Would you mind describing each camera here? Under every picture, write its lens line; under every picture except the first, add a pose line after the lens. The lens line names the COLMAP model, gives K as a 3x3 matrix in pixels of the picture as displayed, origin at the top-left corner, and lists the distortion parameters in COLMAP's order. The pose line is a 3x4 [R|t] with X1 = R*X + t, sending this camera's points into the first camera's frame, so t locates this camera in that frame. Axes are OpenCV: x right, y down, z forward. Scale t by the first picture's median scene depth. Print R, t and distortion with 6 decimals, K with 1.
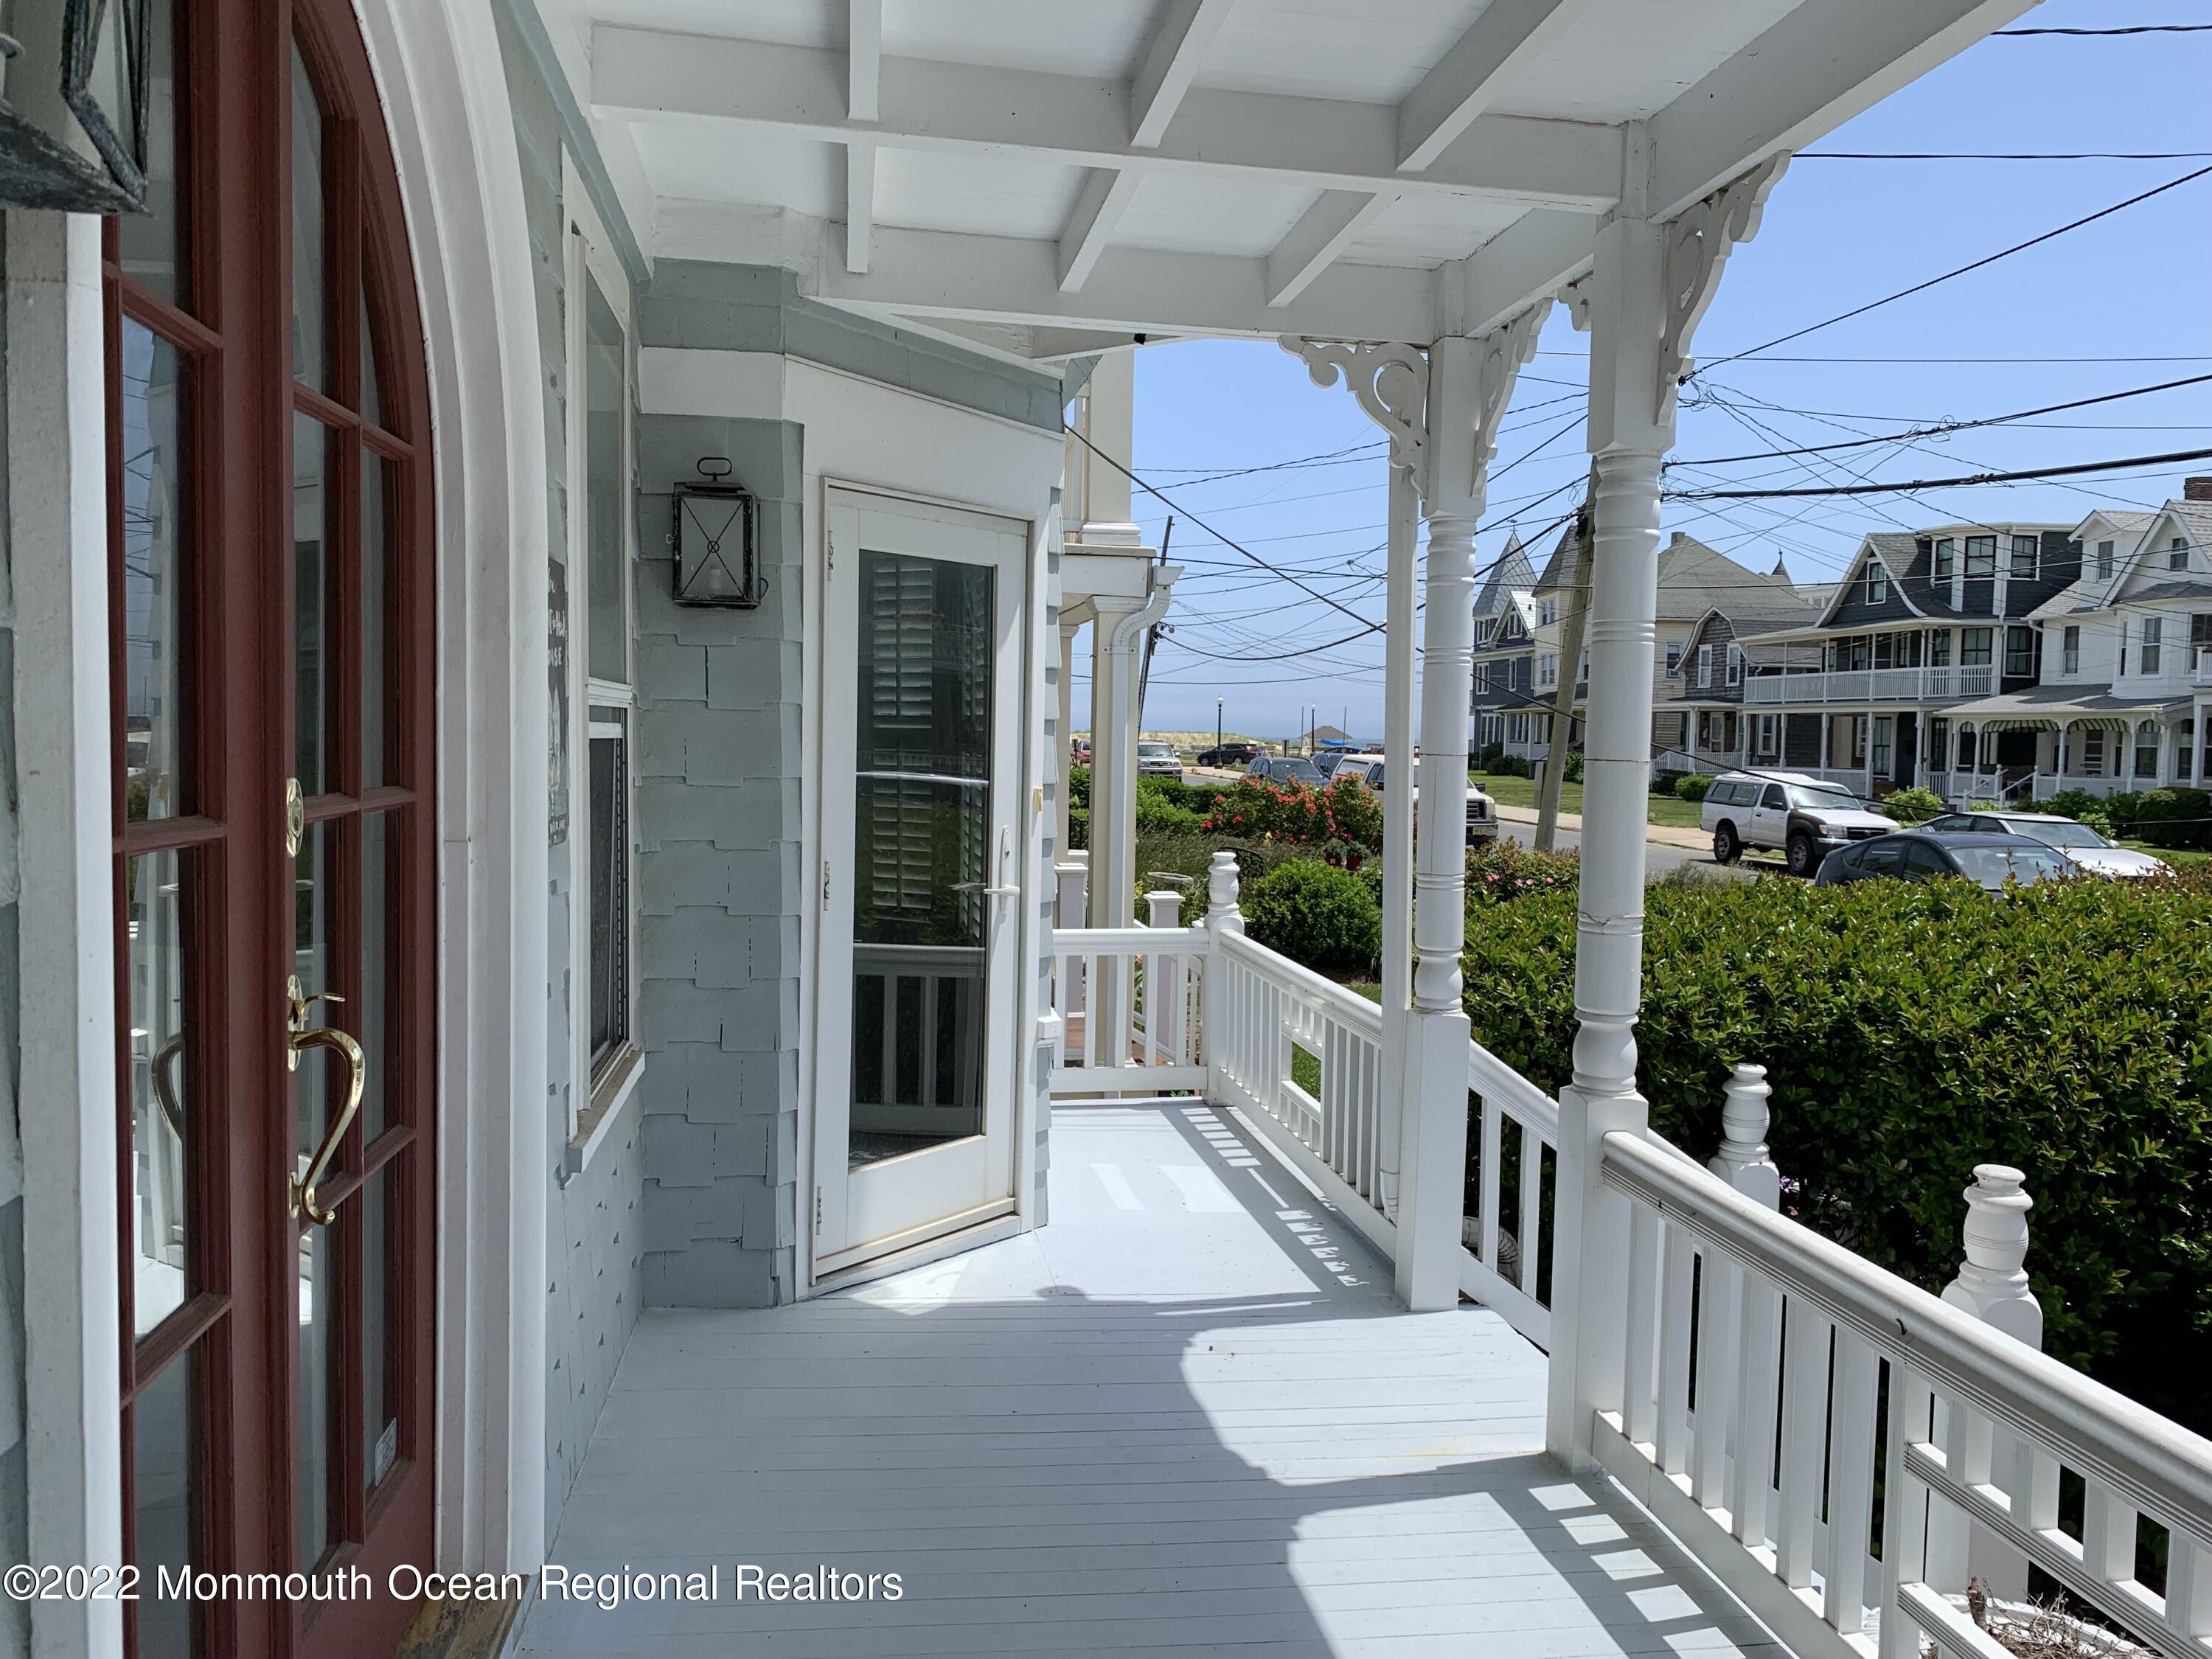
lens RADIAL K [[1690.6, 0, 1109.9], [0, 1690.6, 837.8], [0, 0, 1]] dist [0.047471, -0.052877]
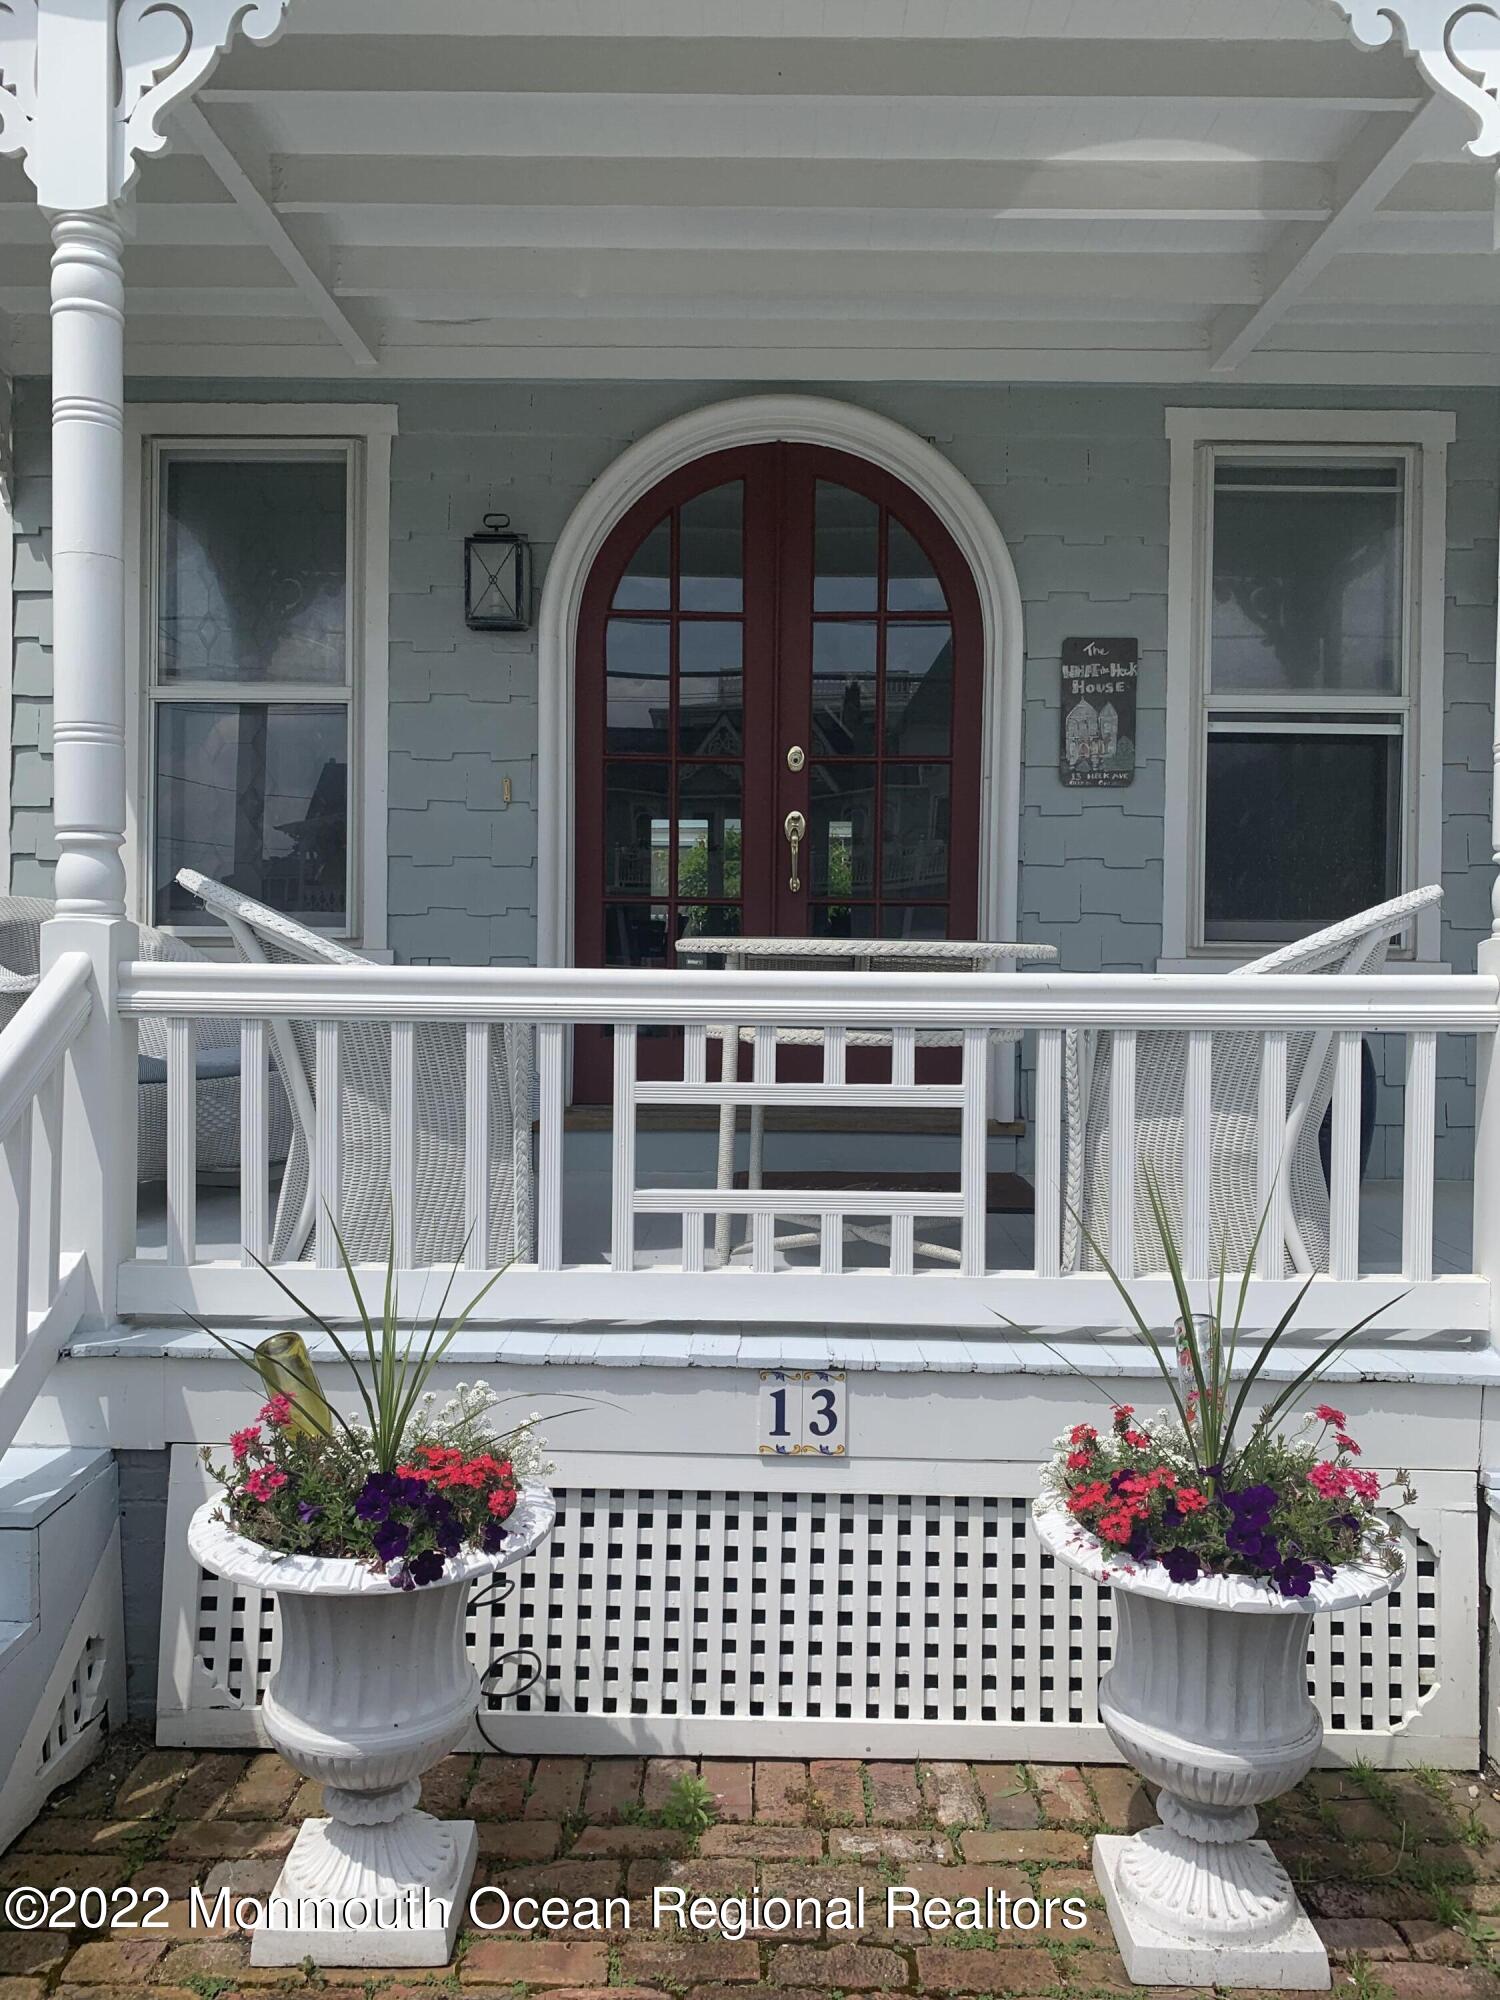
lens RADIAL K [[1528.6, 0, 741.9], [0, 1528.6, 983.0], [0, 0, 1]] dist [0.047471, -0.052877]
pose [[-0.162774, -0.010874, -0.986603, 0.960851], [-0.075278, 0.997162, 0.001430, 0.169140], [0.983787, 0.074503, -0.163131, 0.599073]]
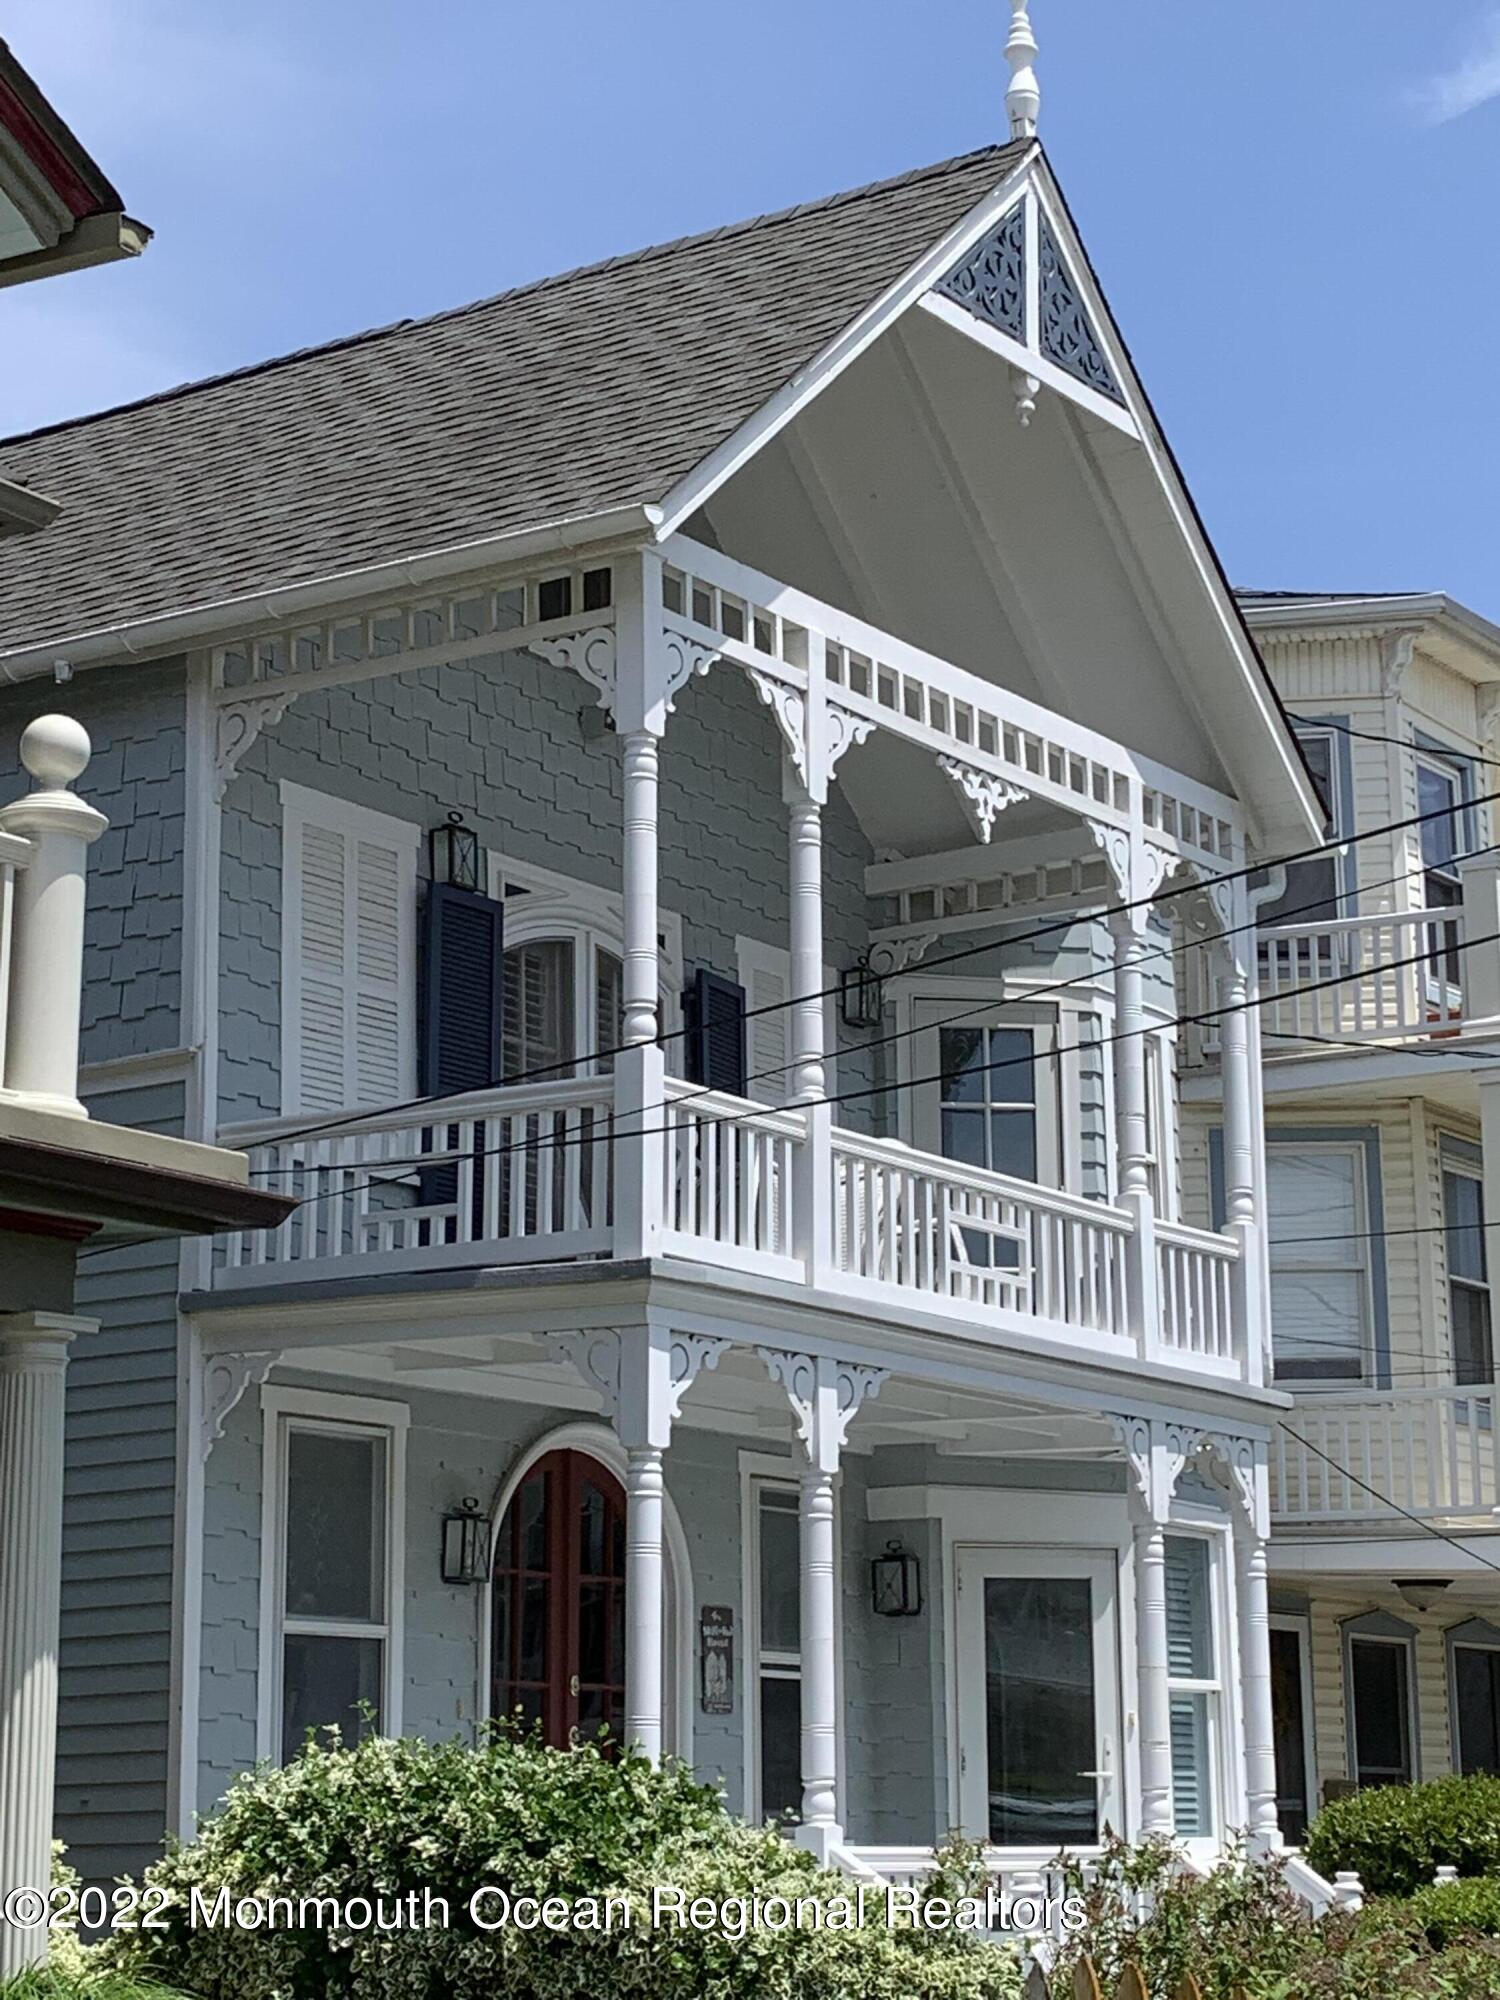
lens RADIAL K [[3801.7, 0, 768.4], [0, 3801.7, 968.0], [0, 0, 1]] dist [0.163734, 0.000000]
pose [[0.744517, -0.172036, -0.645056, 2.598487], [-0.021531, 0.959537, -0.280758, 0.385635], [0.667256, 0.222918, 0.710688, -2.386045]]
